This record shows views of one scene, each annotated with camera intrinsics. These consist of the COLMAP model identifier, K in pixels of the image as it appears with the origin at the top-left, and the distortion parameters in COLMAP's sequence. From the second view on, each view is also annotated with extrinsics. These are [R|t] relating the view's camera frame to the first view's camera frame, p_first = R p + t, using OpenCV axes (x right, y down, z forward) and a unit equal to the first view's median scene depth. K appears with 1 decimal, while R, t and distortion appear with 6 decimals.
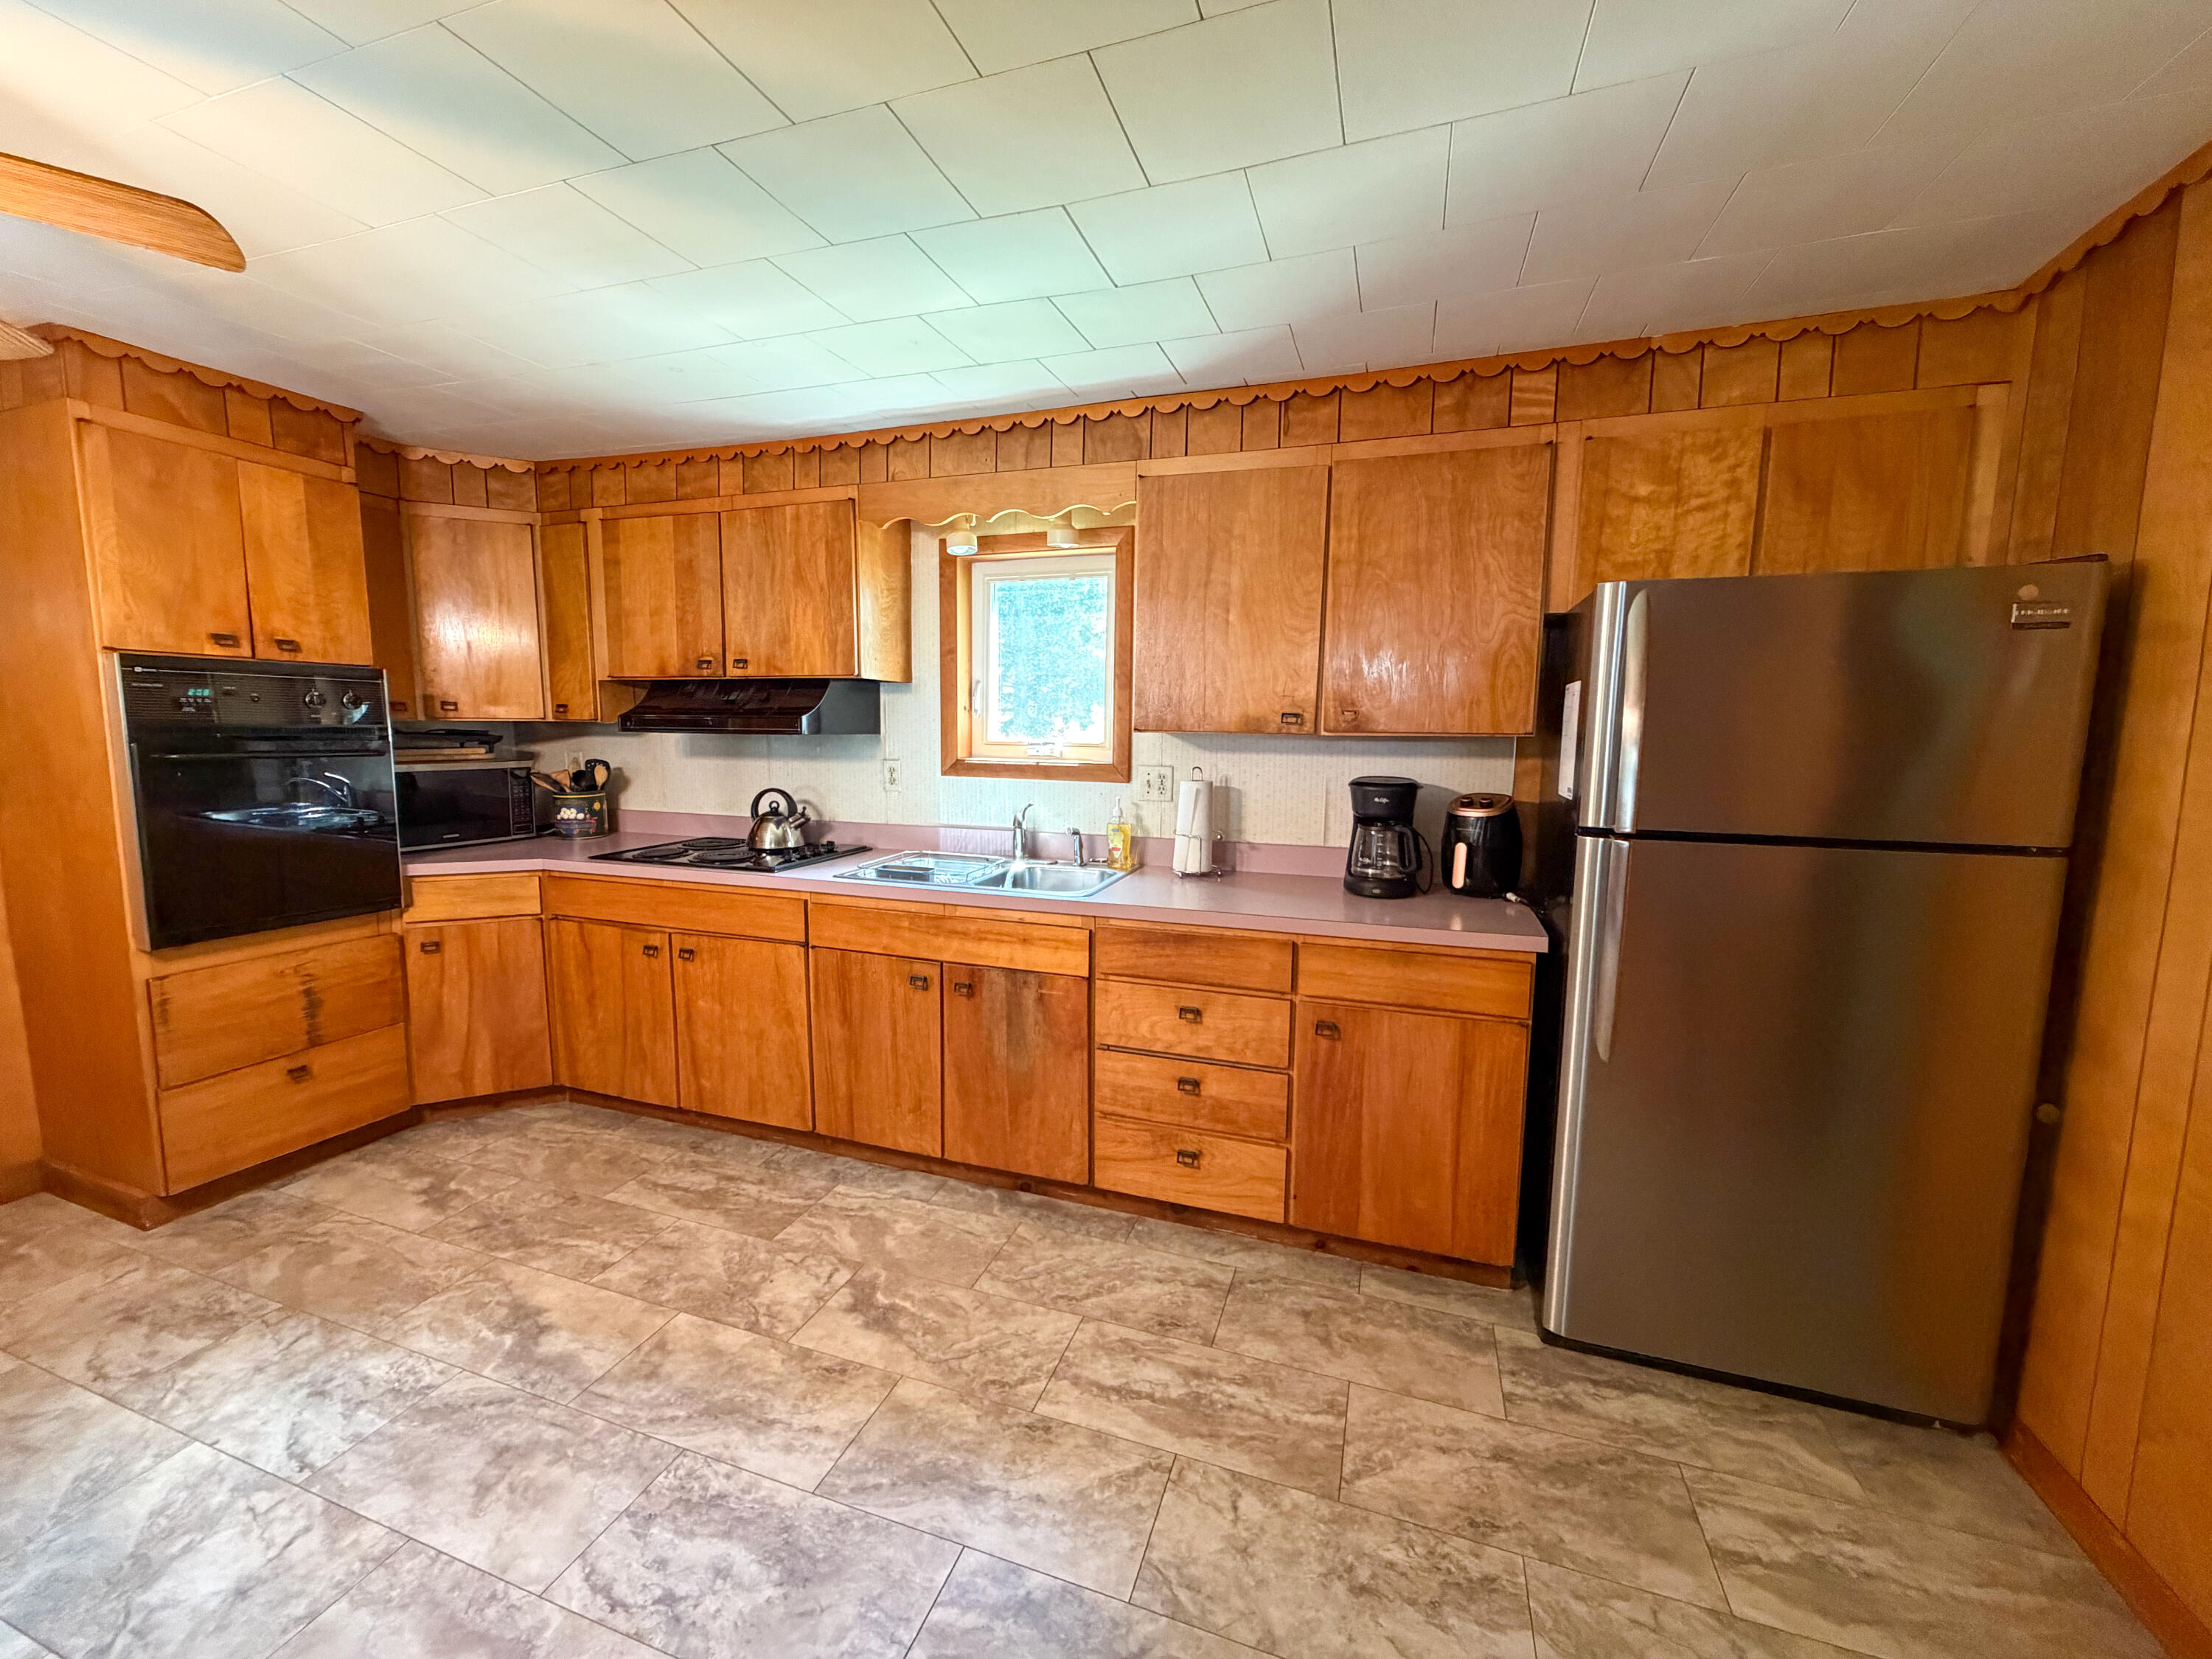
lens RADIAL K [[880.6, 0, 1098.7], [0, 880.6, 827.9], [0, 0, 1]] dist [-0.001395, 0.001054]
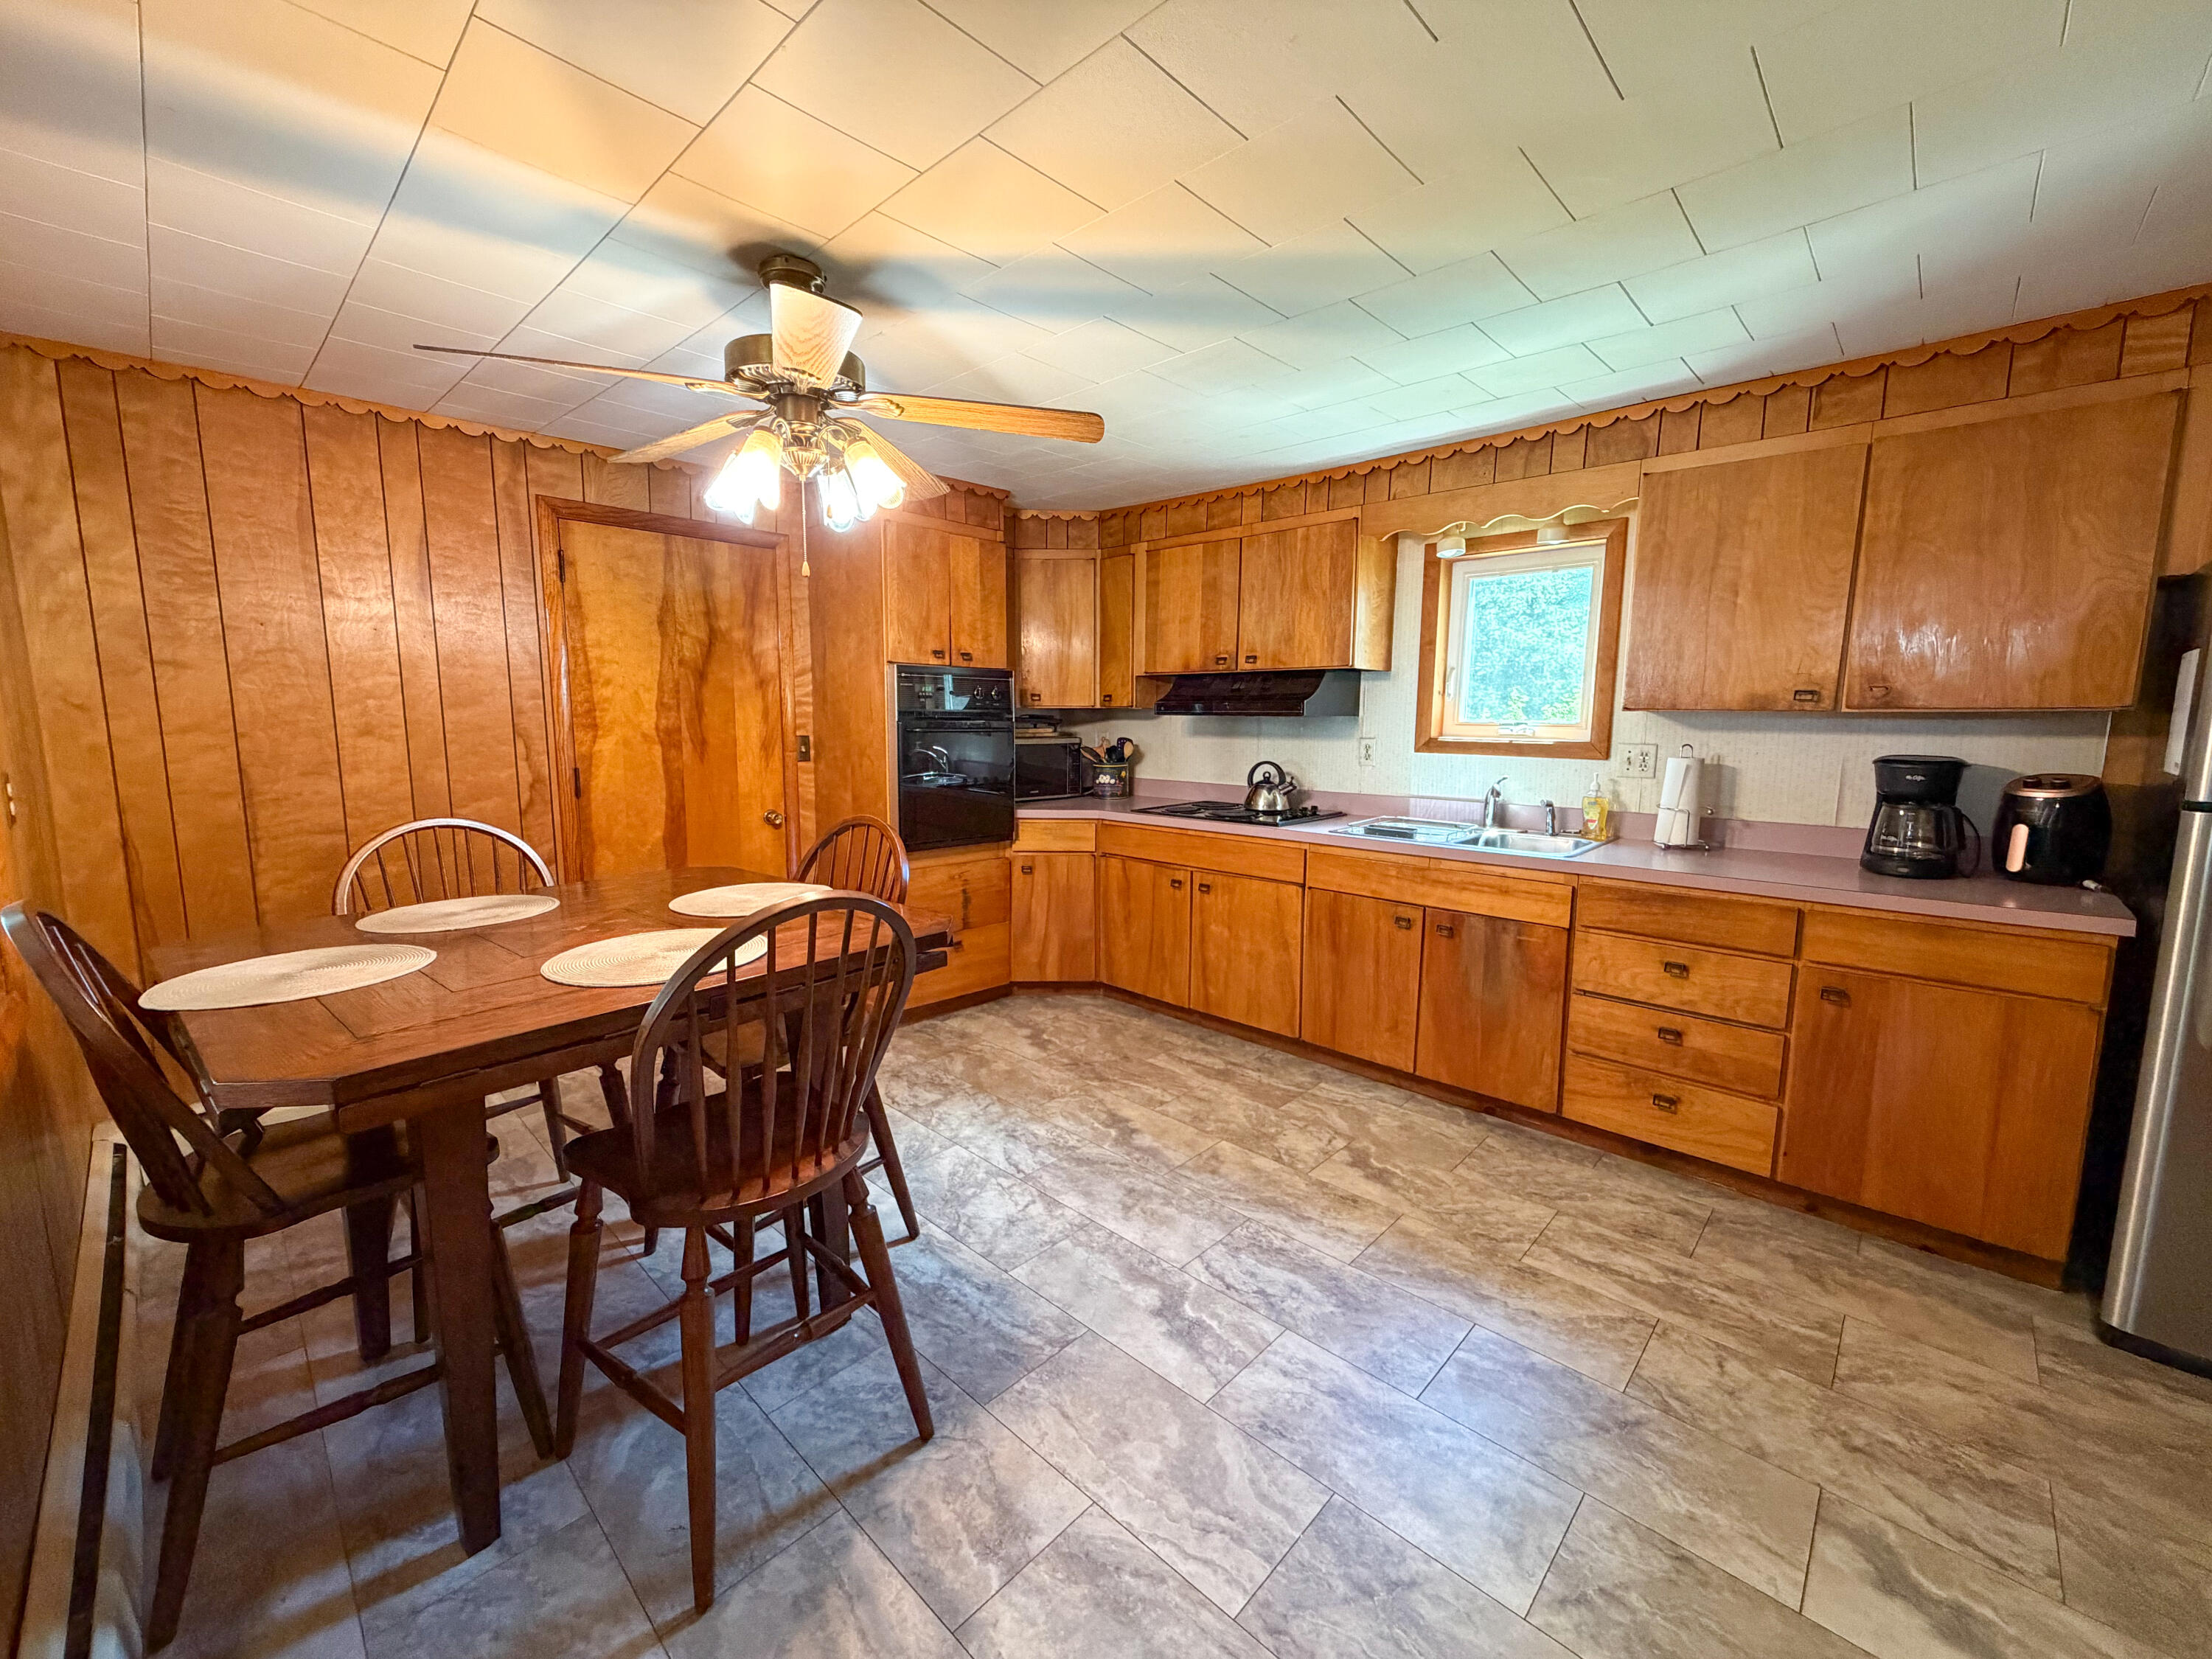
lens RADIAL K [[880.6, 0, 1097.8], [0, 880.6, 828.1], [0, 0, 1]] dist [-0.001395, 0.001054]
pose [[0.908650, 0.048108, -0.414778, -0.101914], [-0.044500, 0.998841, 0.018365, 0.049648], [0.415181, 0.001770, 0.909737, -0.285128]]
